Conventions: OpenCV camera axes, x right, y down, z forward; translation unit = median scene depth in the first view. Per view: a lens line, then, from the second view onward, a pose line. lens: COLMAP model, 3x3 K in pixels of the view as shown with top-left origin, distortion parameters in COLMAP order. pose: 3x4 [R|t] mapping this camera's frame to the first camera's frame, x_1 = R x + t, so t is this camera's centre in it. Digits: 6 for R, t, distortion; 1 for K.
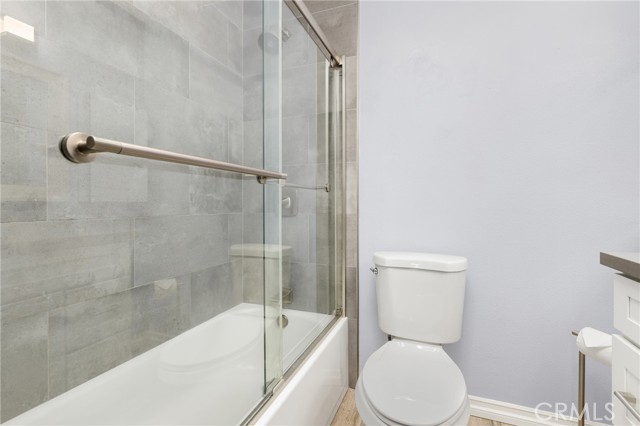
lens RADIAL K [[294.8, 0, 322.3], [0, 294.8, 214.3], [0, 0, 1]] dist [0.002010, 0.000194]
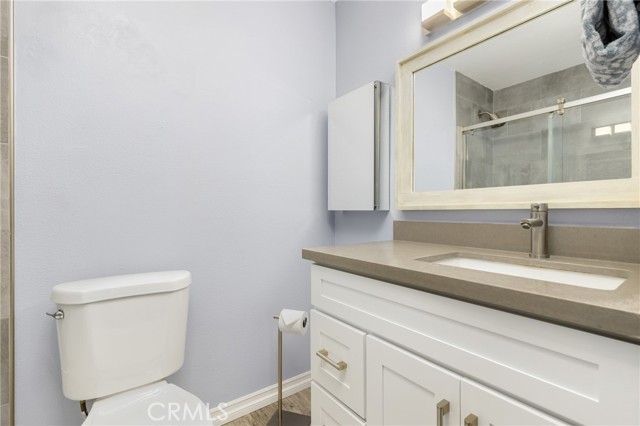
lens RADIAL K [[294.8, 0, 322.3], [0, 294.8, 214.3], [0, 0, 1]] dist [0.002010, 0.000194]
pose [[0.528994, -0.010582, 0.848560, -0.058112], [0.035517, 0.999322, -0.009679, -0.005090], [-0.847882, 0.035258, 0.529011, 0.122392]]
